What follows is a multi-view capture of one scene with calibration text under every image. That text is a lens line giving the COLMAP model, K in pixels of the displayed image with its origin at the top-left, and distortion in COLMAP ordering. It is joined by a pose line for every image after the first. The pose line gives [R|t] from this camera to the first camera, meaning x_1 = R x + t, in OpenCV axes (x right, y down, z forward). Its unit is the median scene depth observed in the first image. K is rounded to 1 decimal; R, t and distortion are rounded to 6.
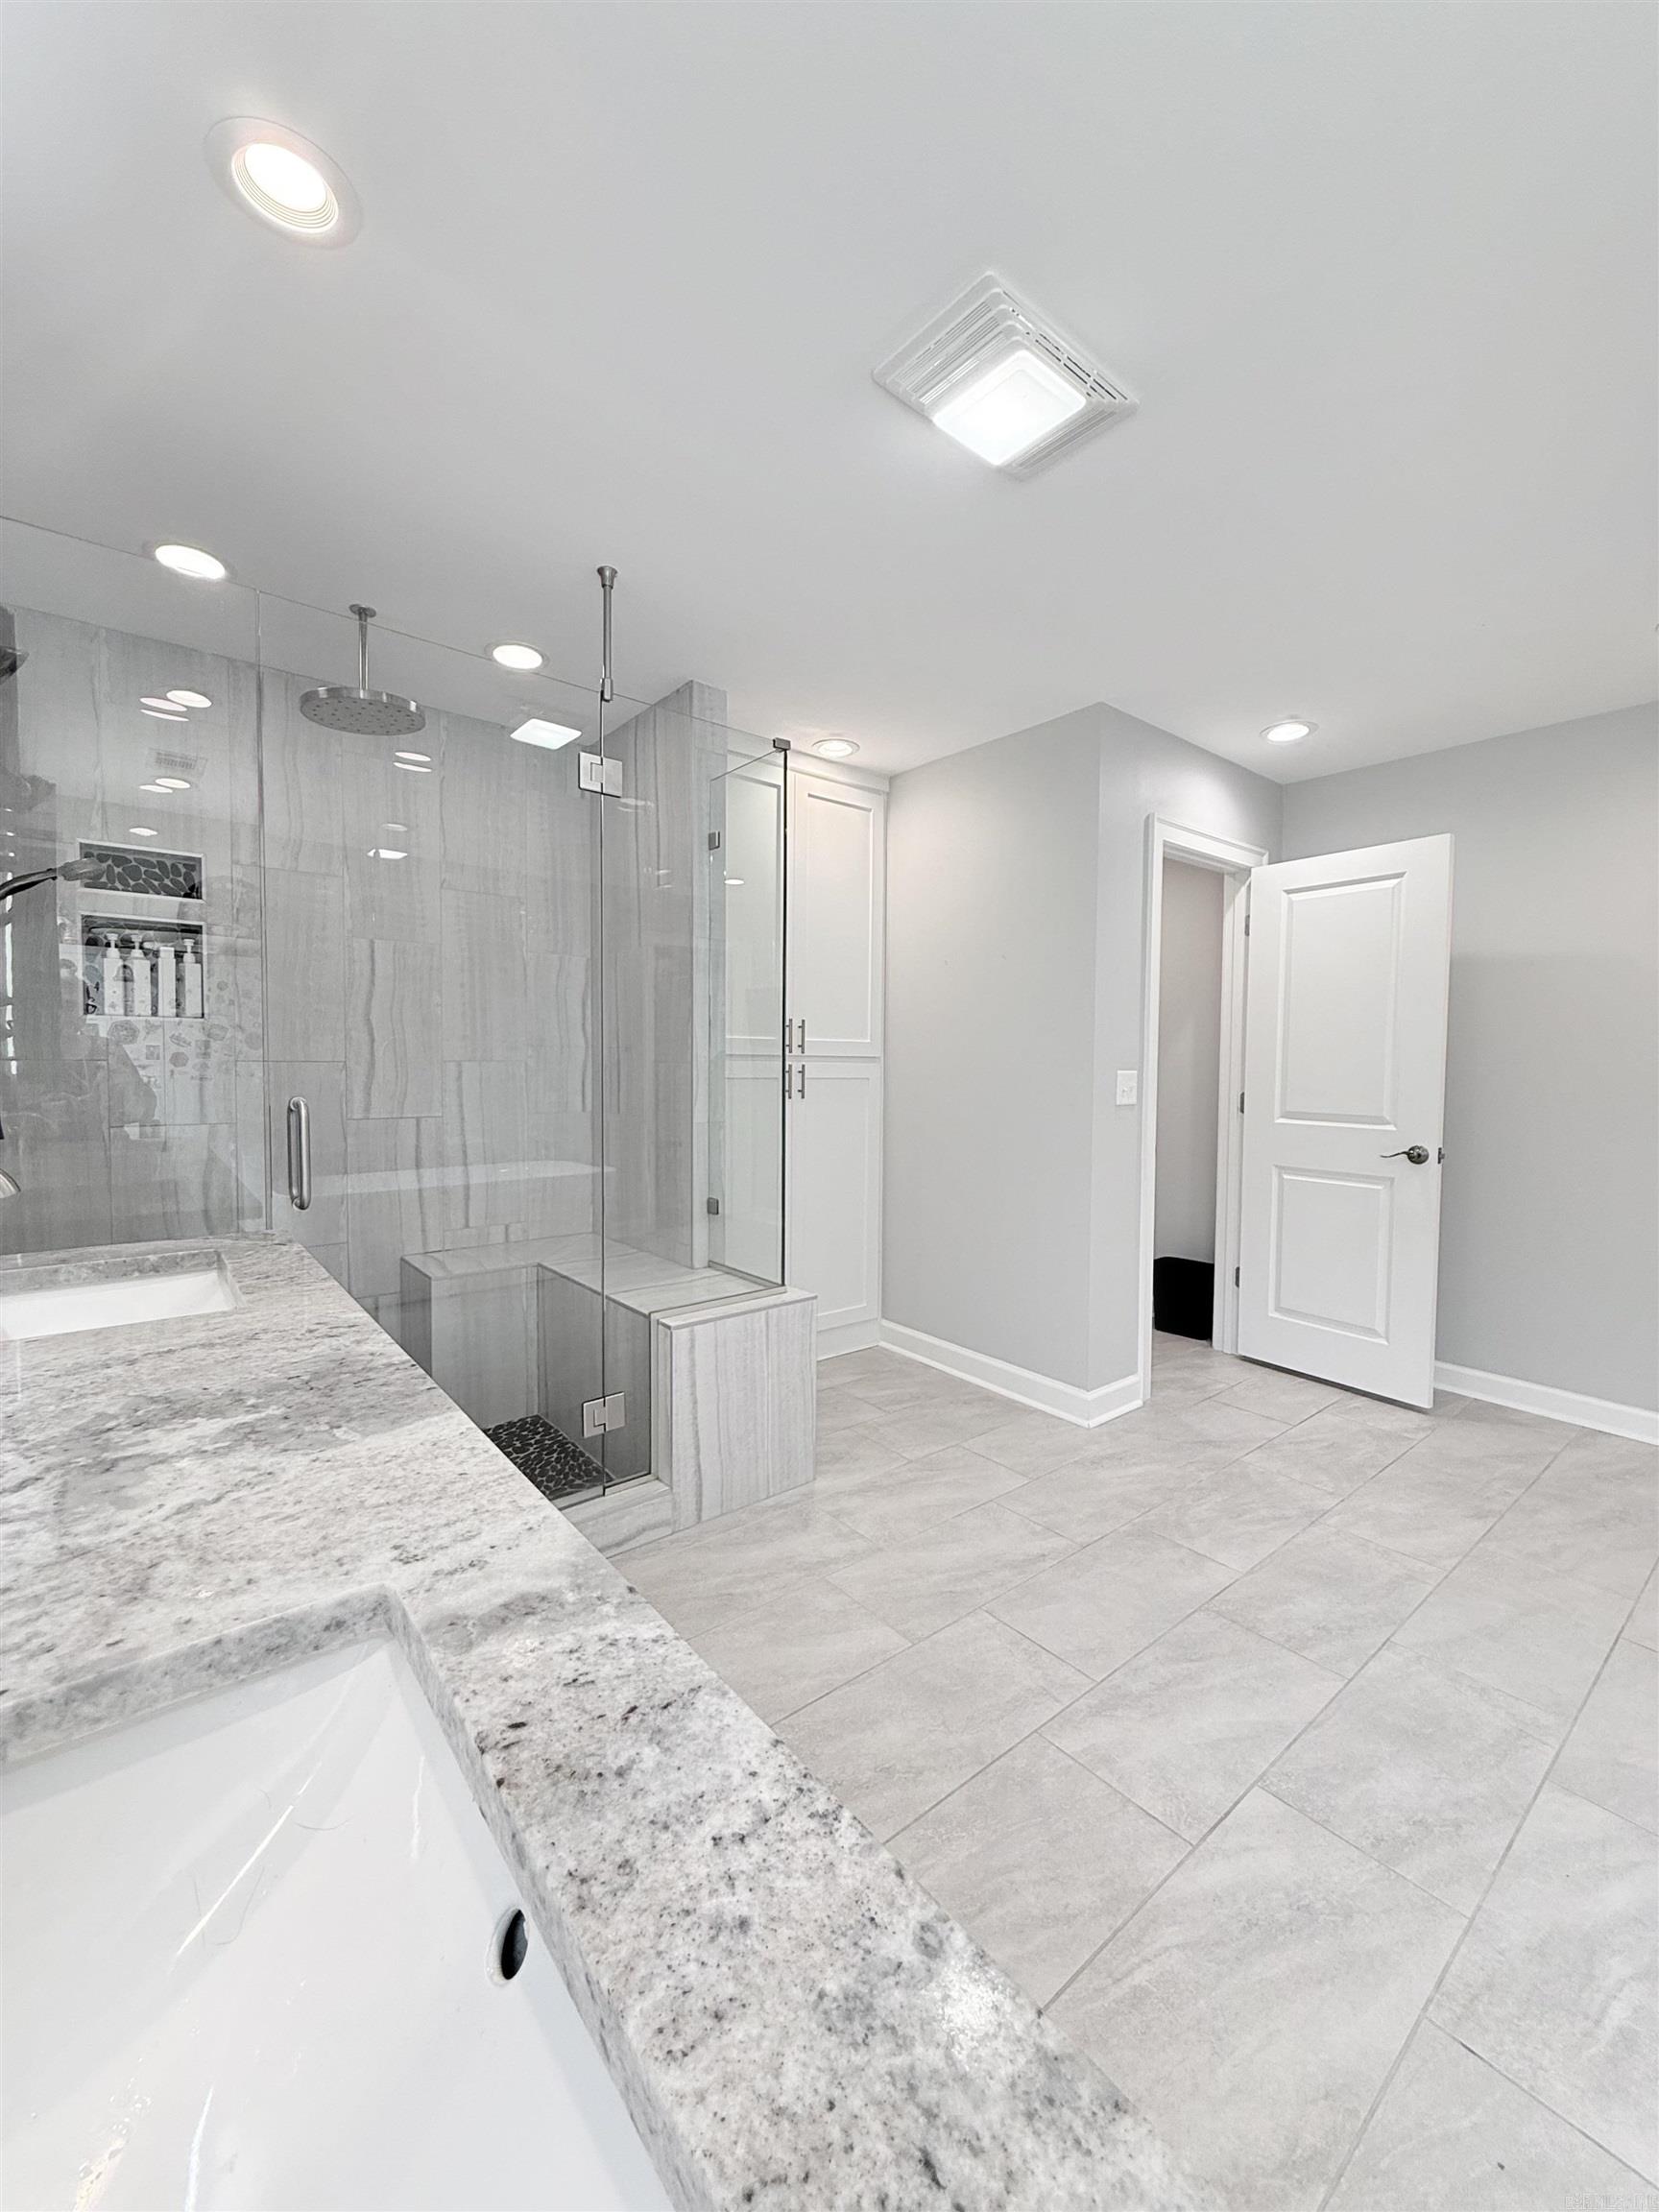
lens RADIAL K [[880.7, 0, 830.3], [0, 880.7, 1096.8], [0, 0, 1]] dist [0.000304, 0.000523]
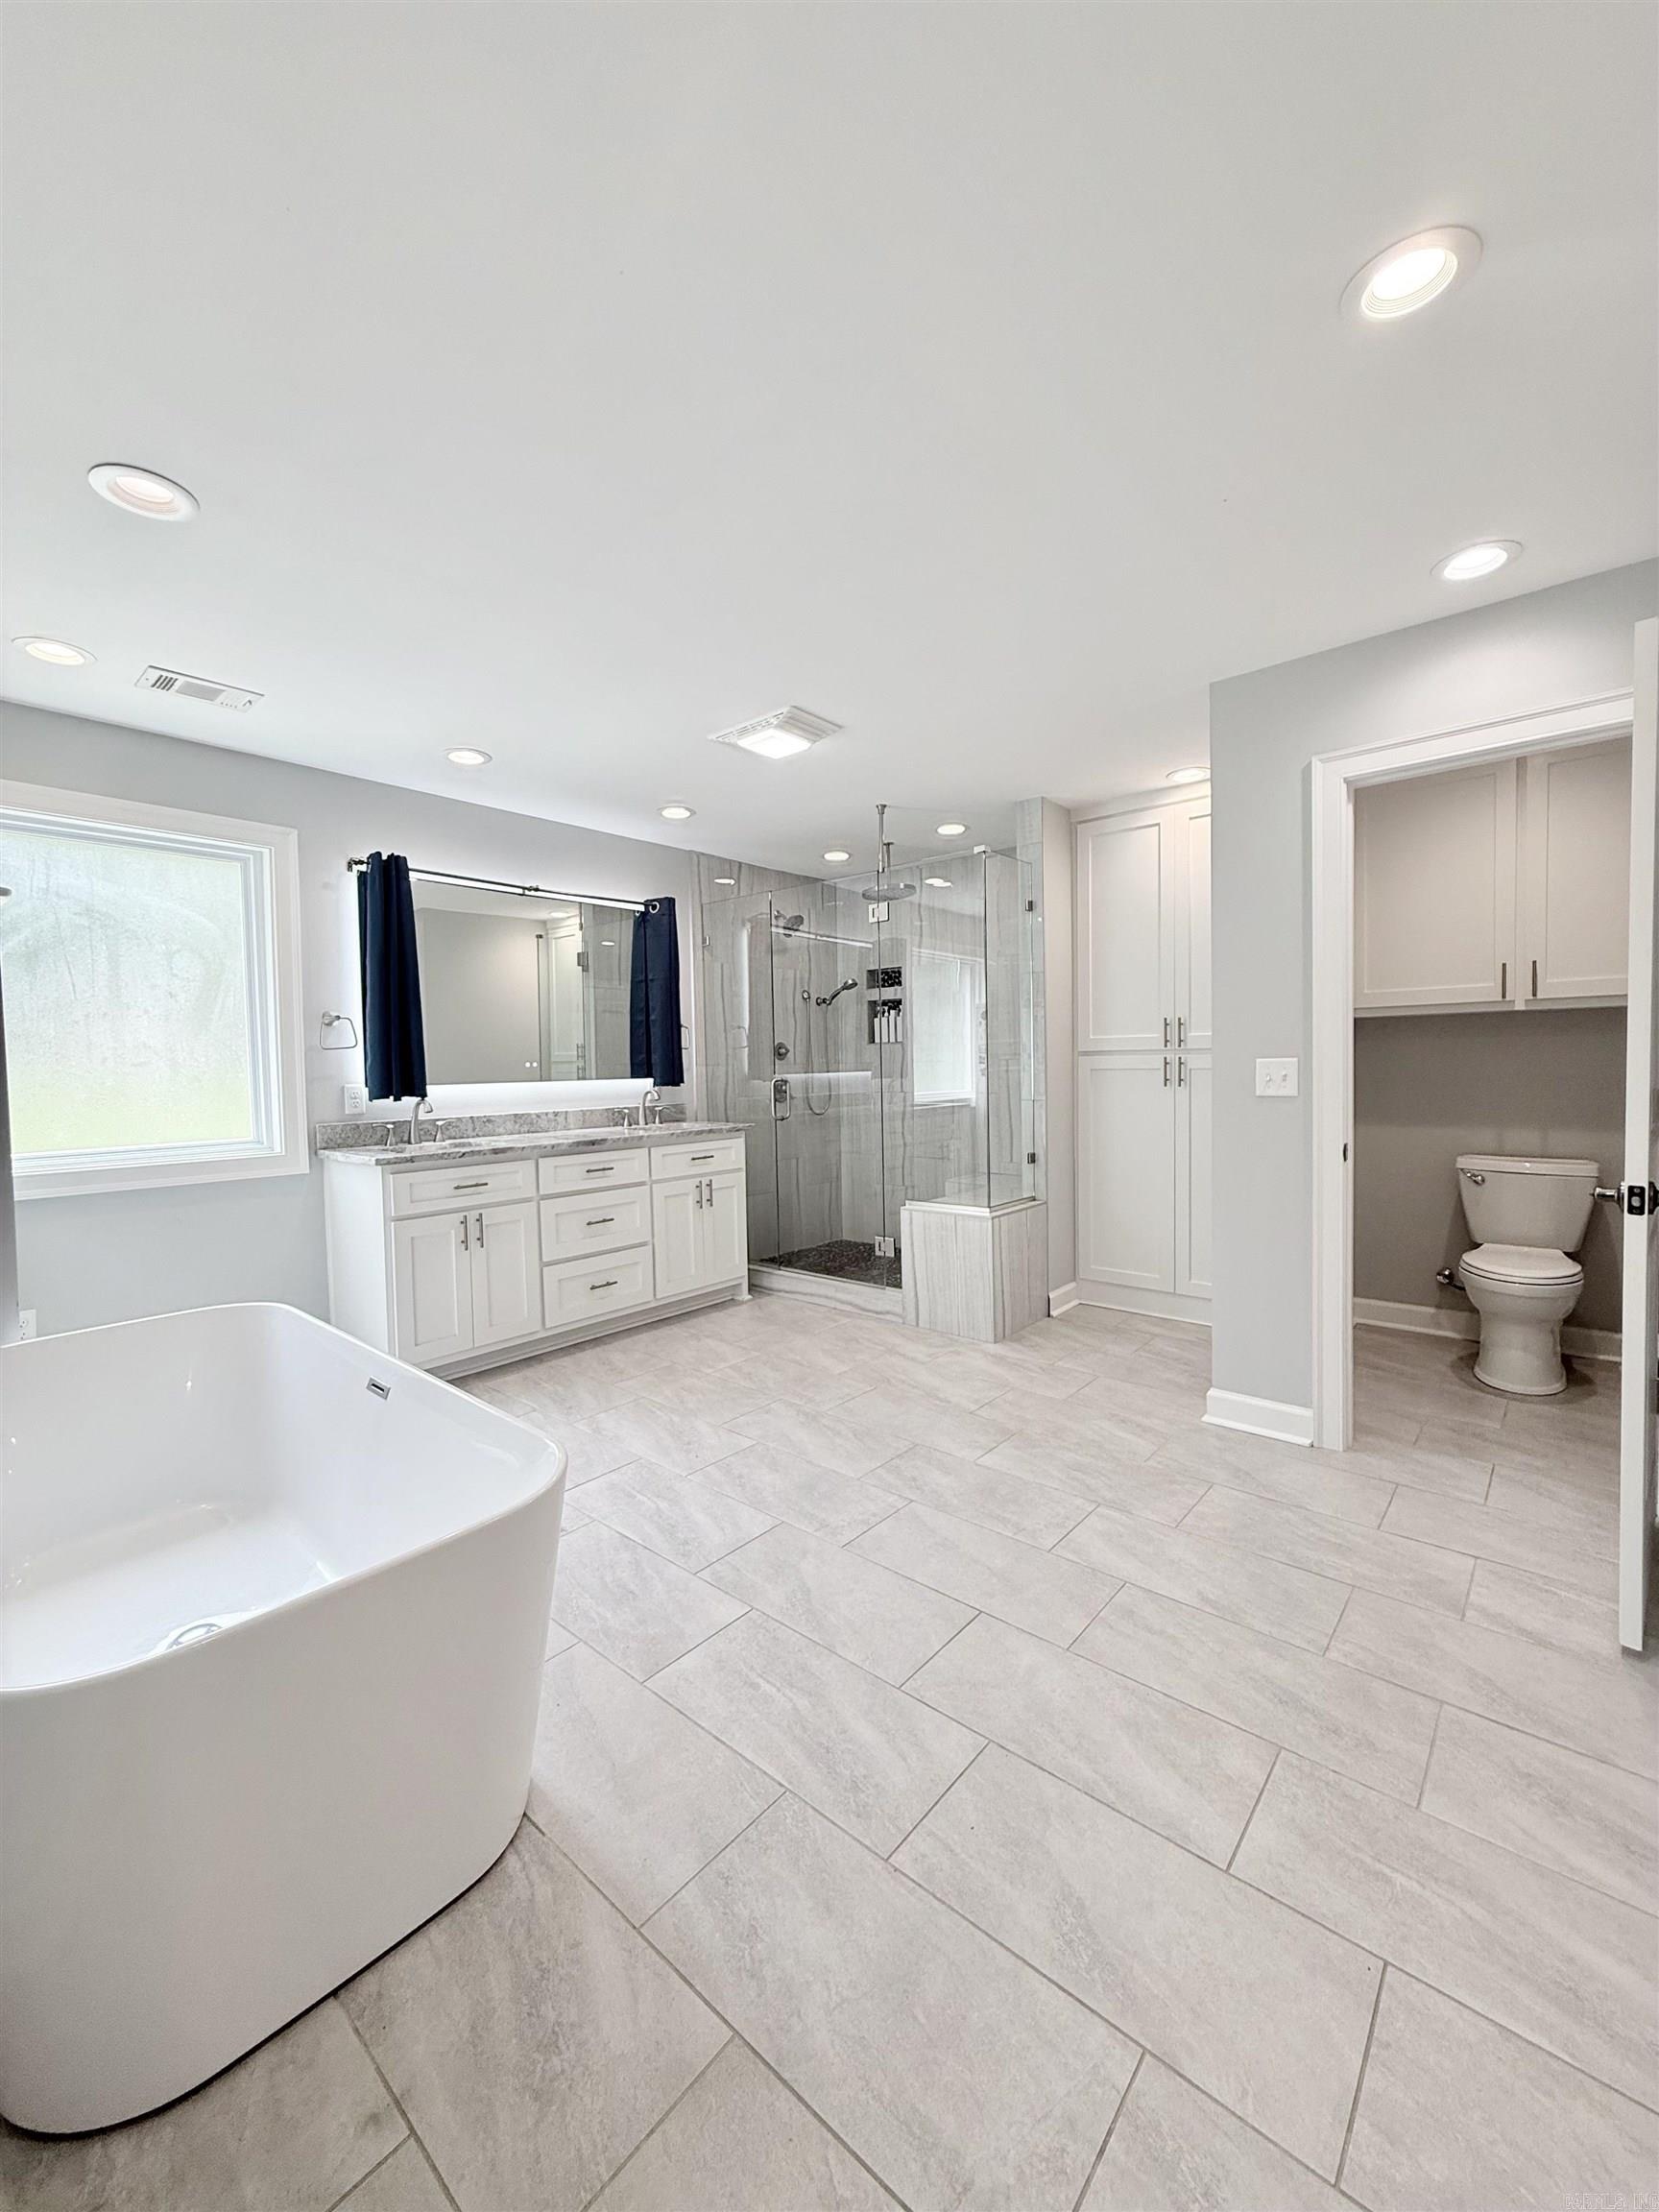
lens RADIAL K [[880.7, 0, 830.3], [0, 880.7, 1096.8], [0, 0, 1]] dist [0.000304, 0.000523]
pose [[0.174578, 0.025232, -0.984320, 1.302596], [-0.019614, 0.999562, 0.022144, -0.001321], [0.984448, 0.015440, 0.174996, 0.449710]]
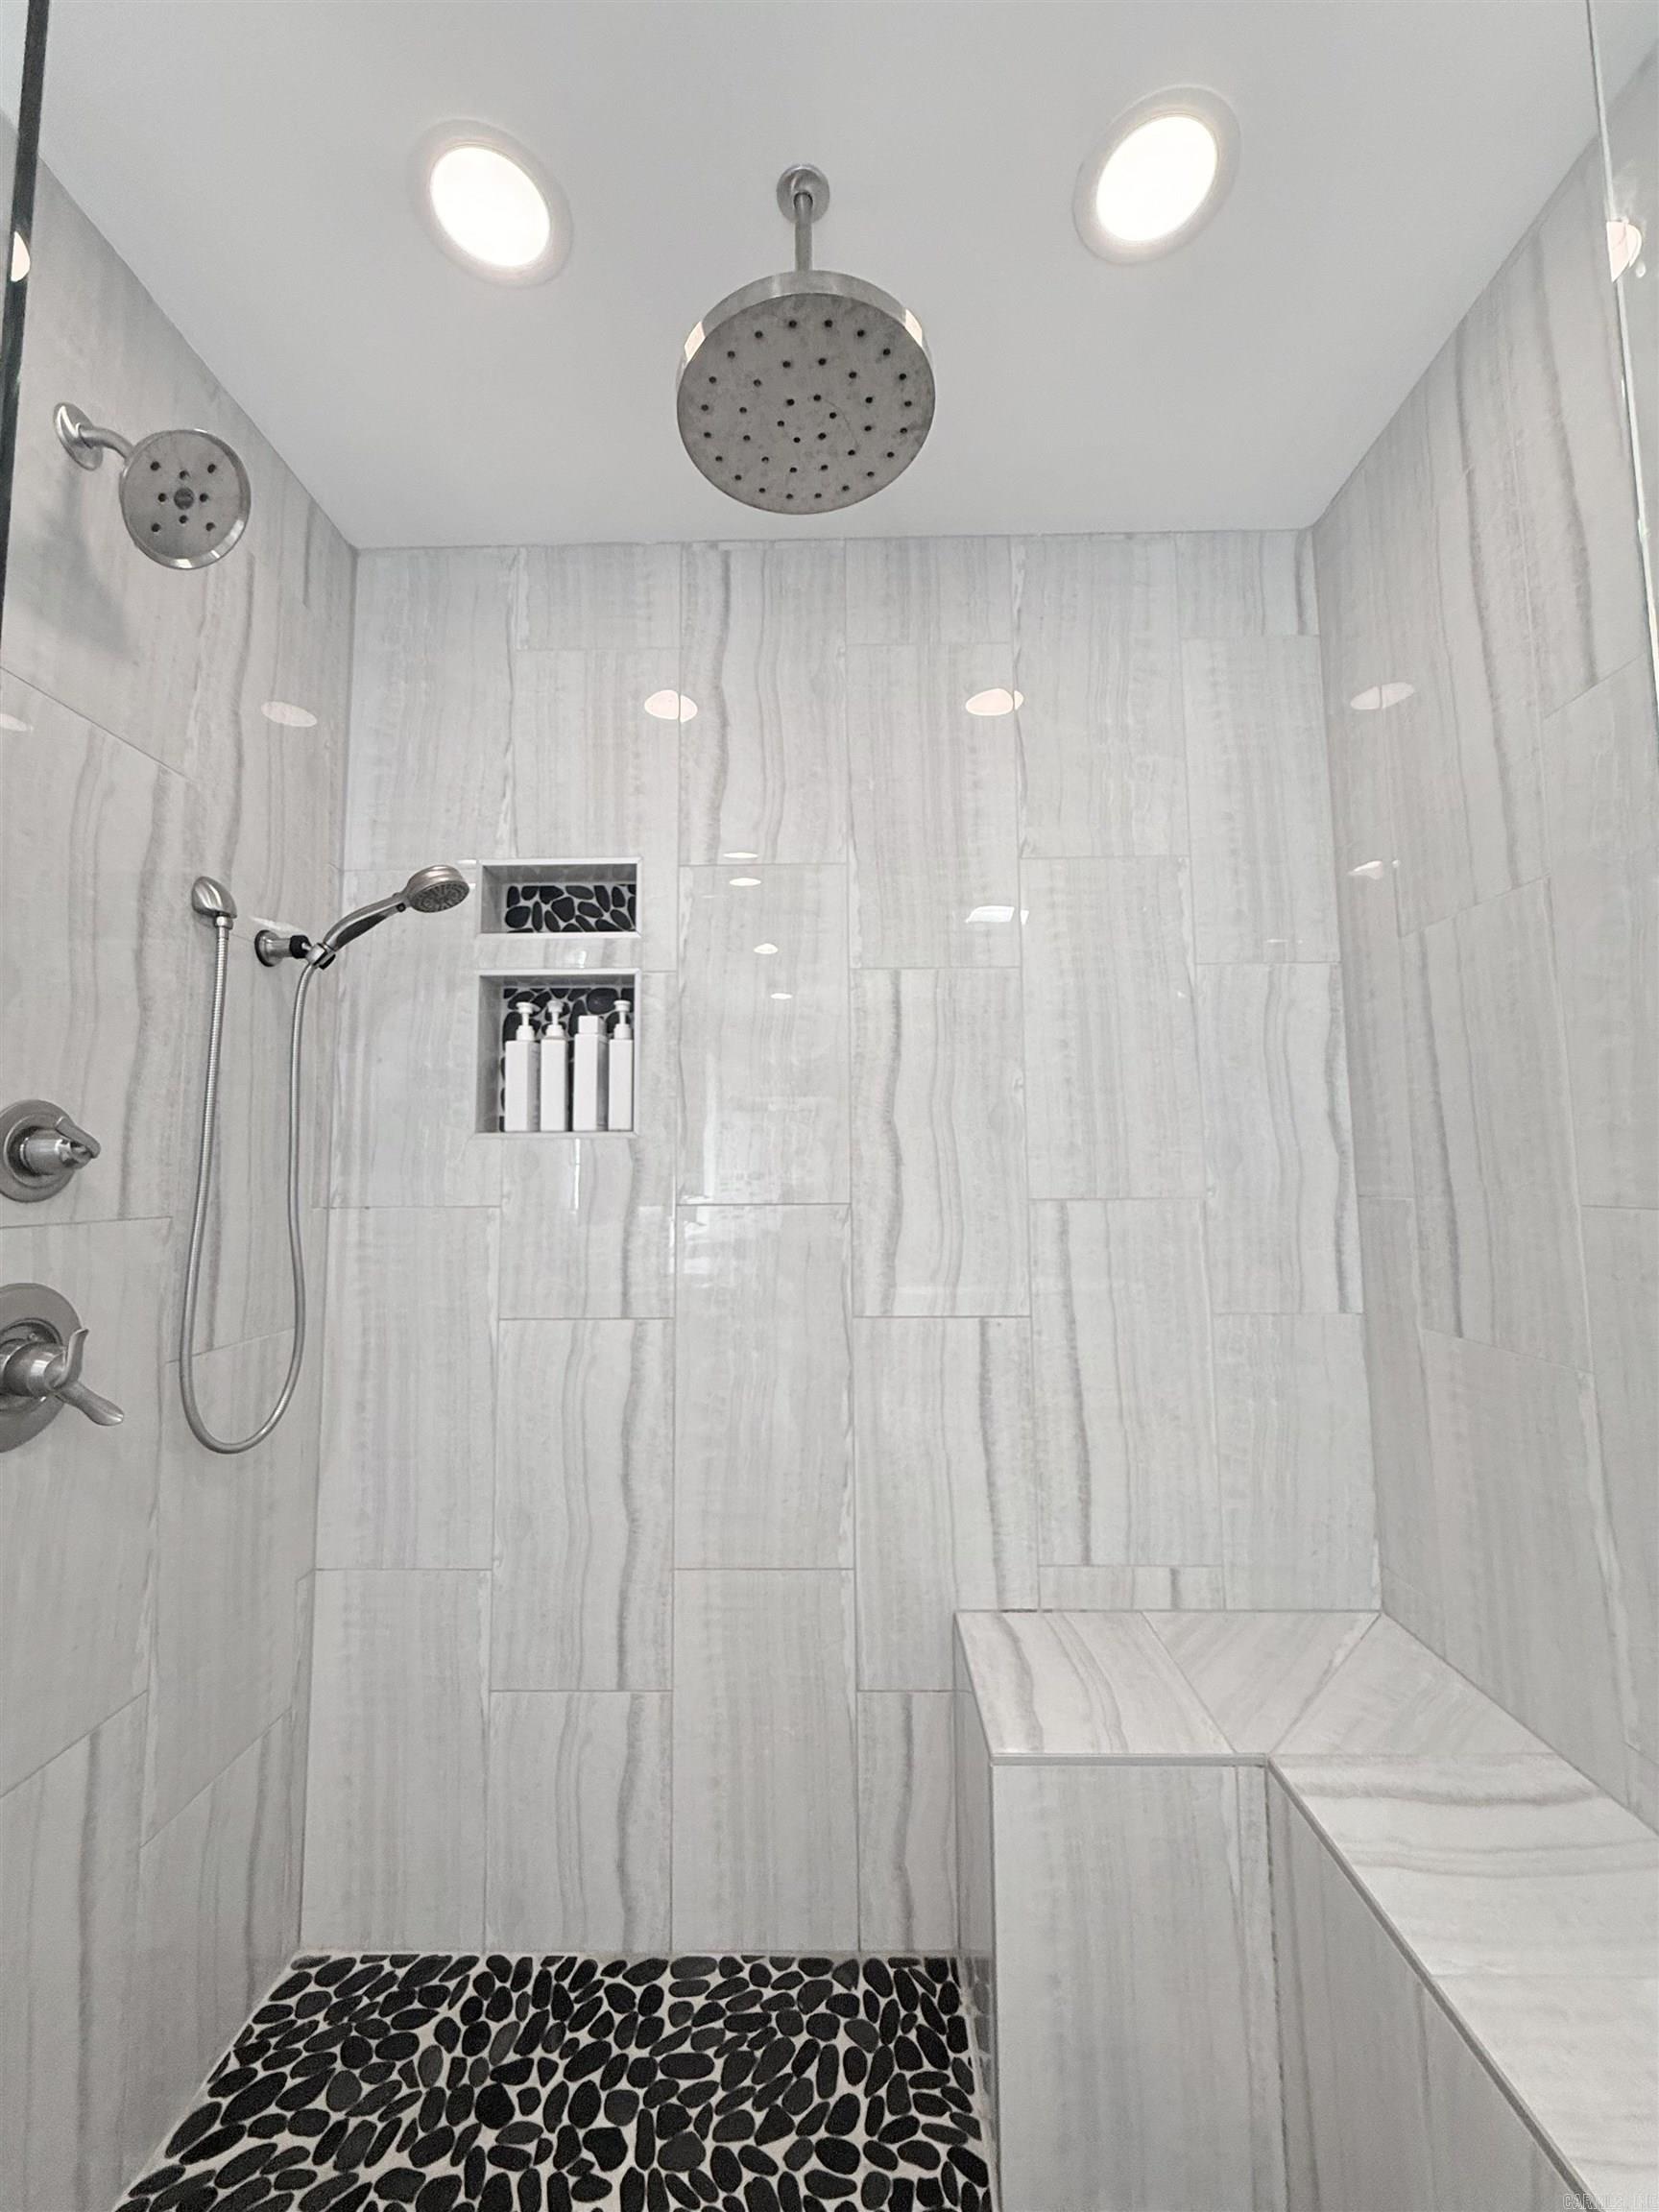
lens RADIAL K [[880.7, 0, 830.3], [0, 880.7, 1096.8], [0, 0, 1]] dist [0.000304, 0.000523]
pose [[0.757154, -0.073779, -0.649057, -0.230068], [-0.011116, 0.992002, -0.125730, -0.039359], [0.653142, 0.102411, 0.750278, 0.631082]]
